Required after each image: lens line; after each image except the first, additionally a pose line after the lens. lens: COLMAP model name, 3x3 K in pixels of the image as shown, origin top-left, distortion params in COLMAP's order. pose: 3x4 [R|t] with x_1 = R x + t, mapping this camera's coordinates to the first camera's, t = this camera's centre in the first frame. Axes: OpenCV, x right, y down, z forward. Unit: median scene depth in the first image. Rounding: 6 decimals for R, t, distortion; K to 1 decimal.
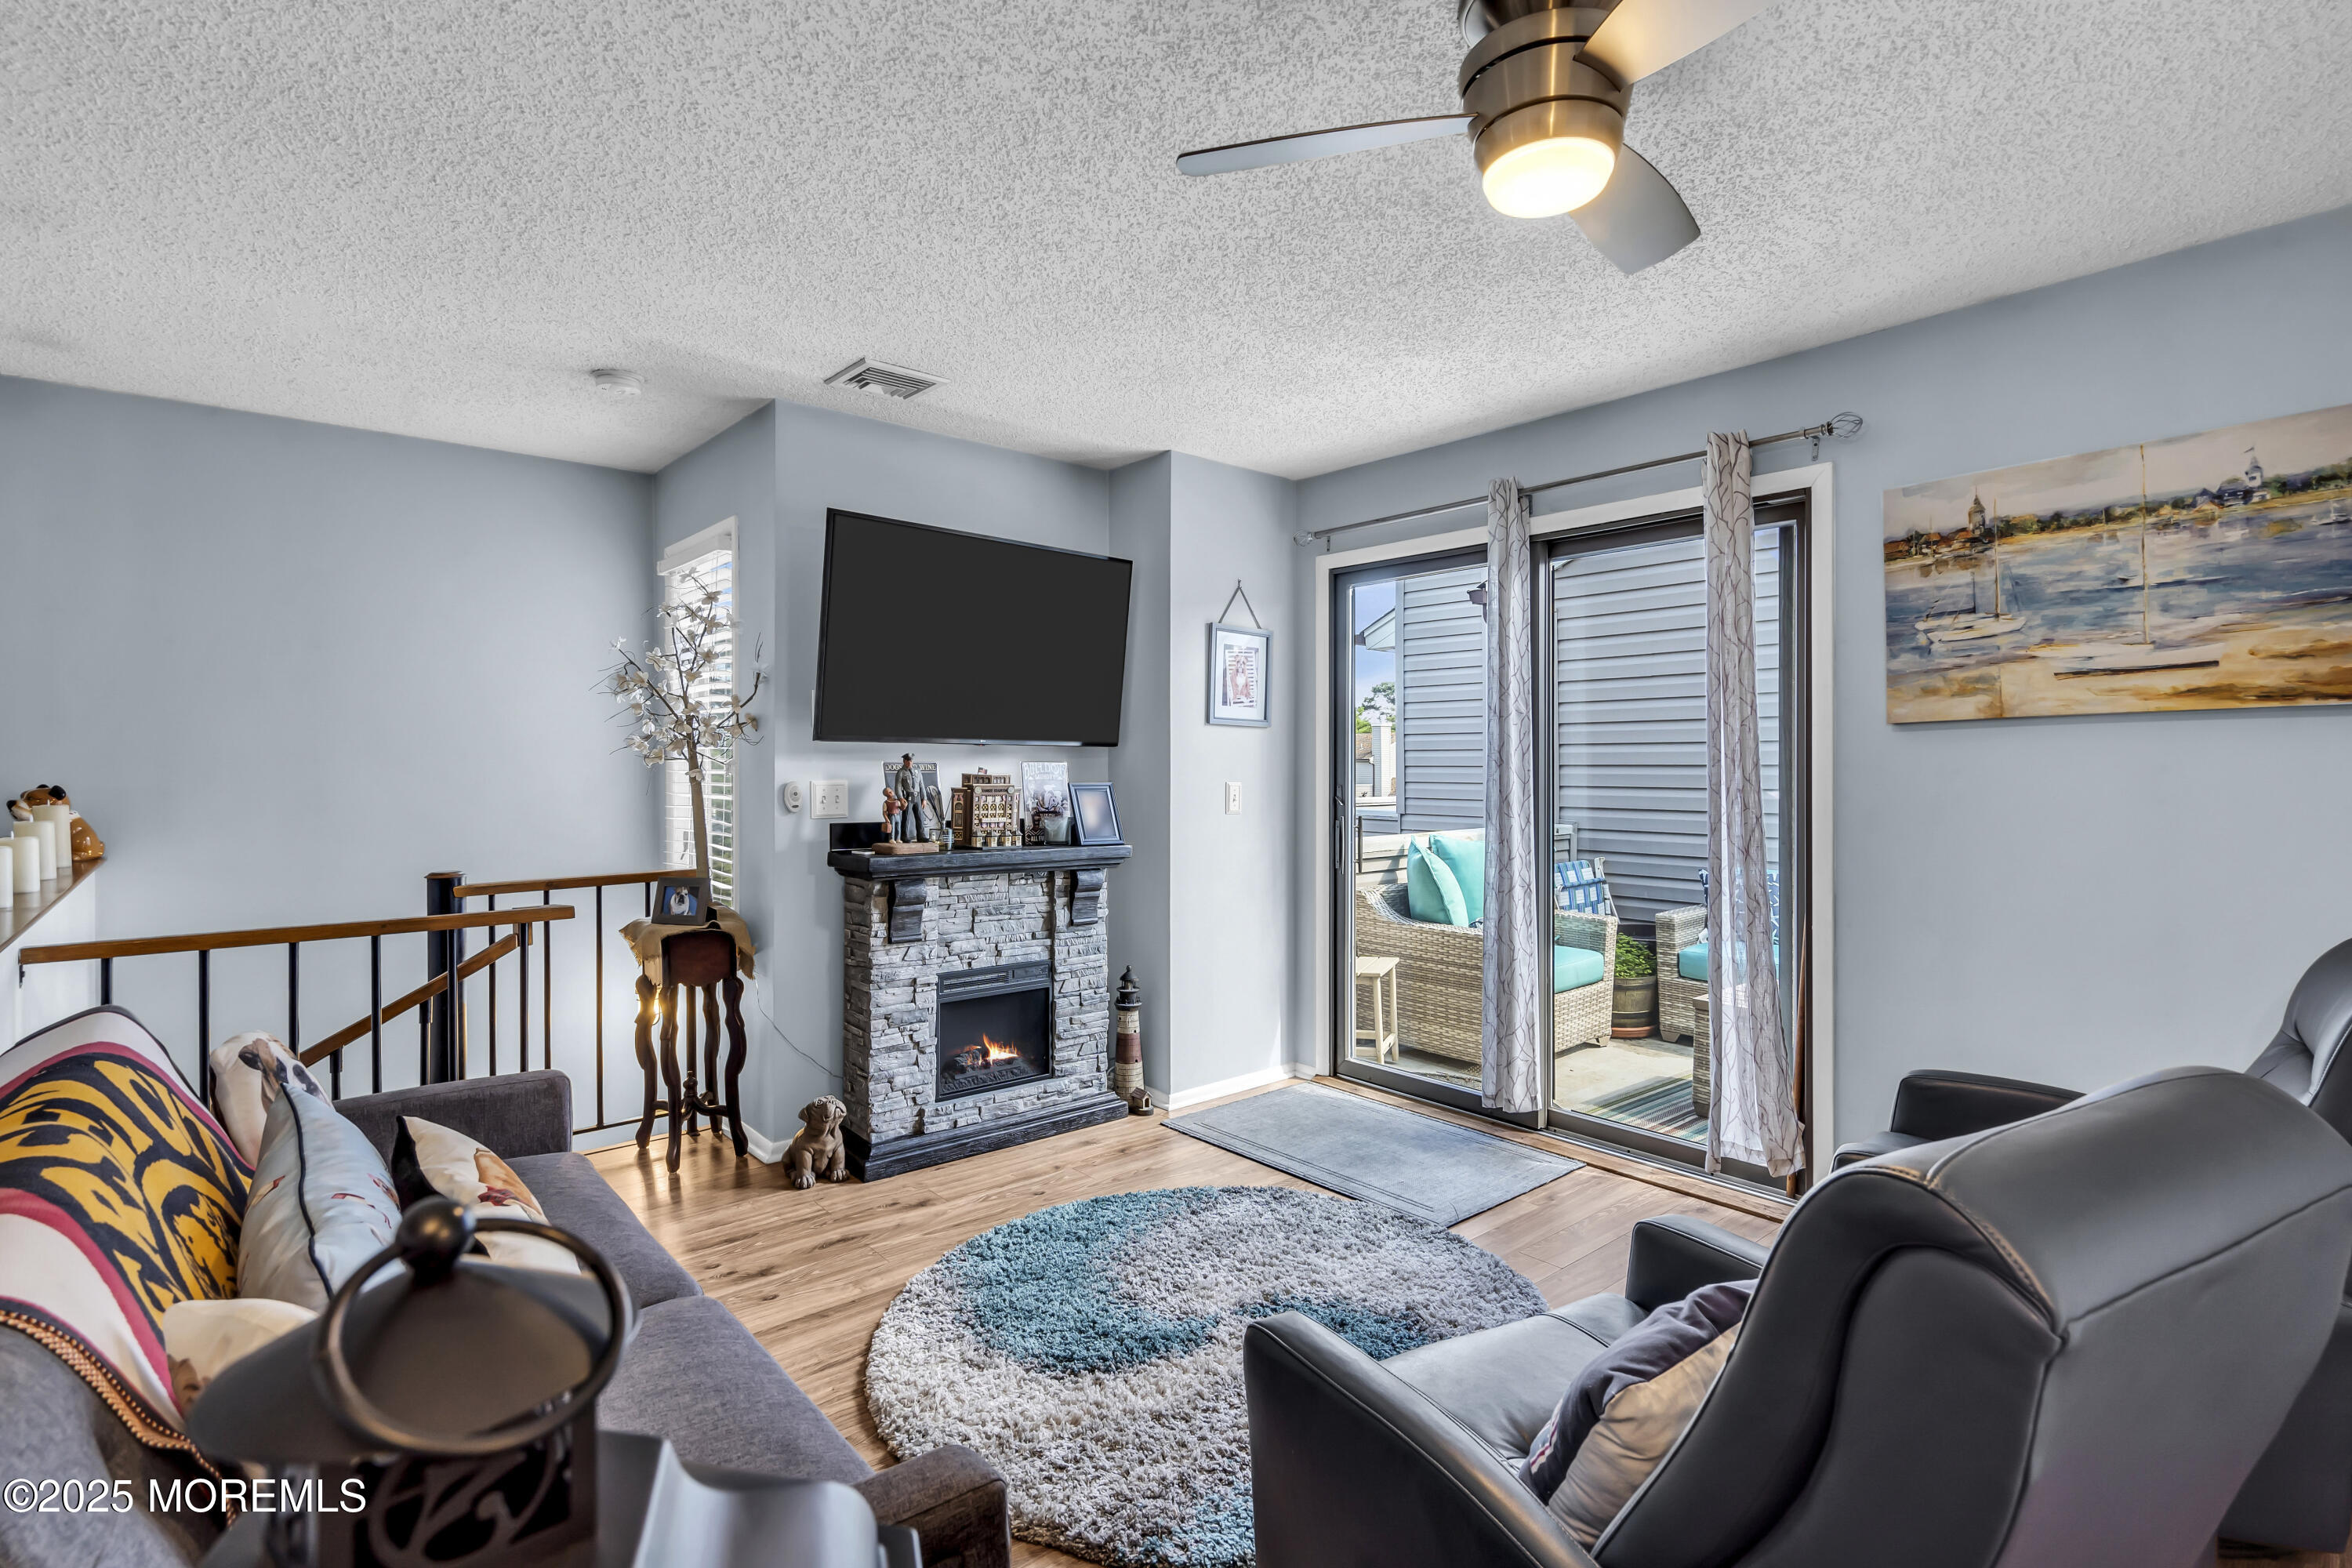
lens RADIAL K [[1084.7, 0, 1175.9], [0, 1084.7, 773.7], [0, 0, 1]] dist [-0.006470, 0.000855]
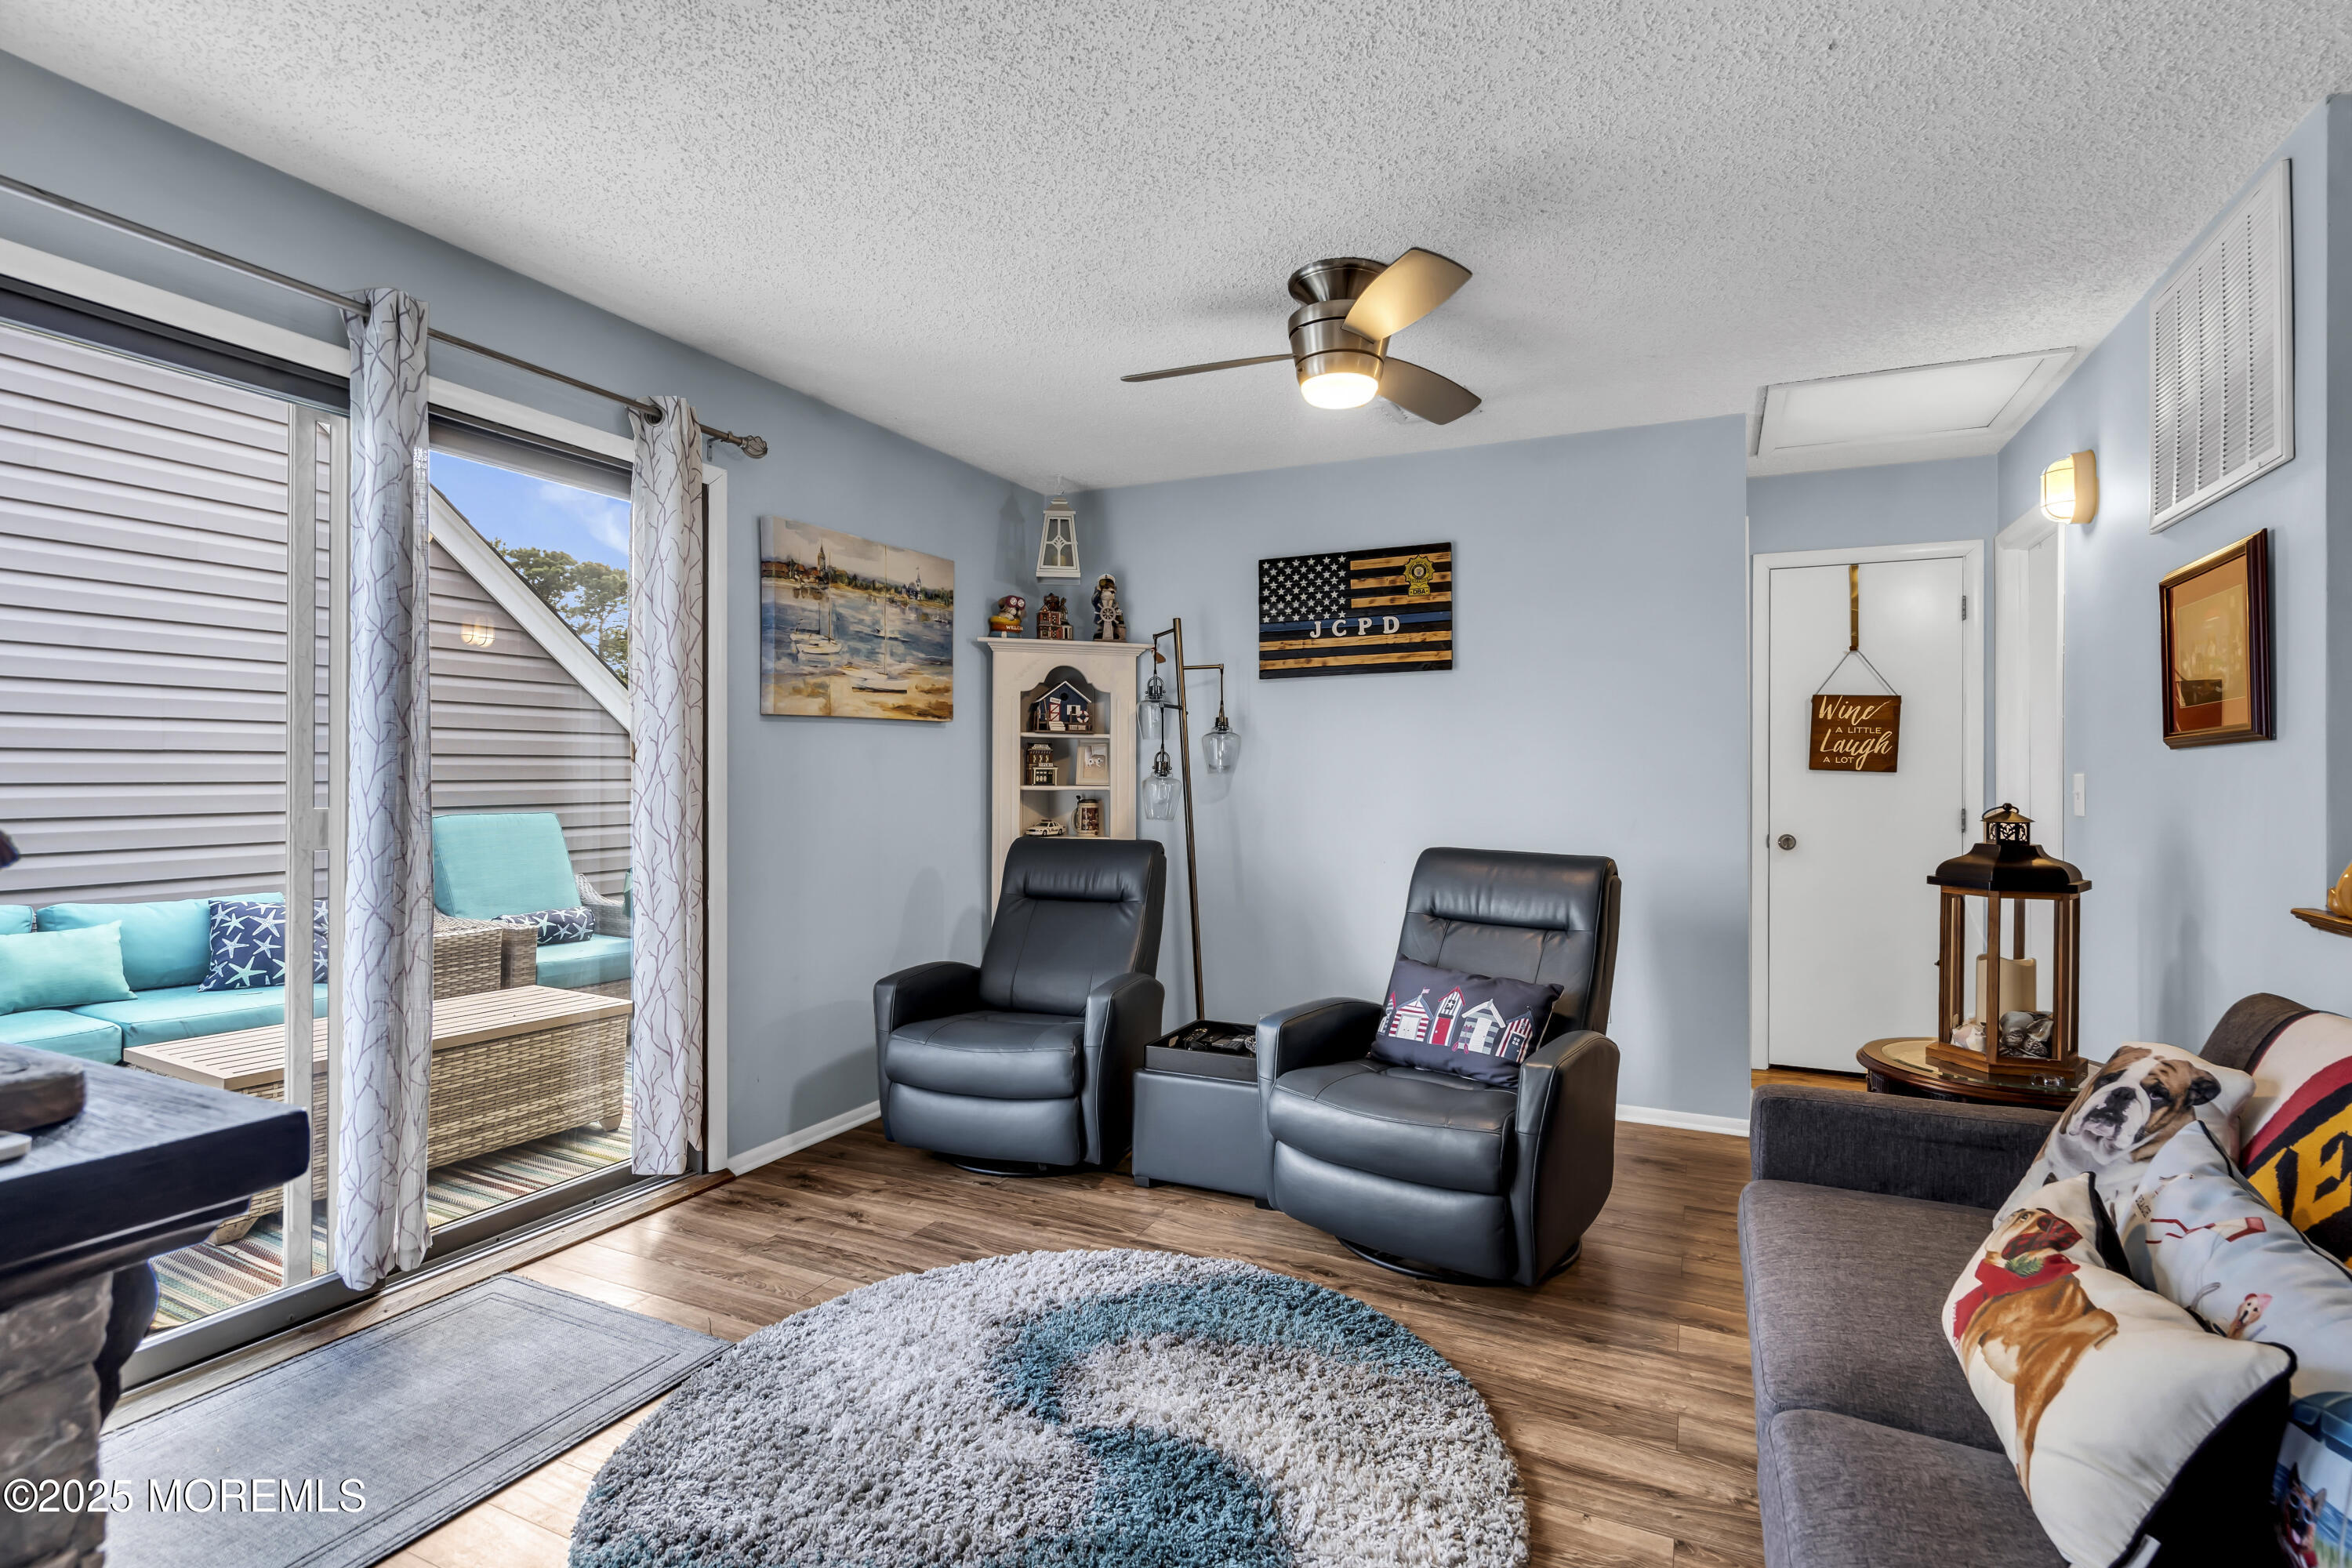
lens RADIAL K [[1084.7, 0, 1181.2], [0, 1084.7, 773.2], [0, 0, 1]] dist [-0.006470, 0.000855]
pose [[-0.388030, 0.000896, 0.921646, -0.645019], [0.006527, 0.999977, 0.001775, 0.019588], [-0.921624, 0.006704, -0.388027, 1.117094]]
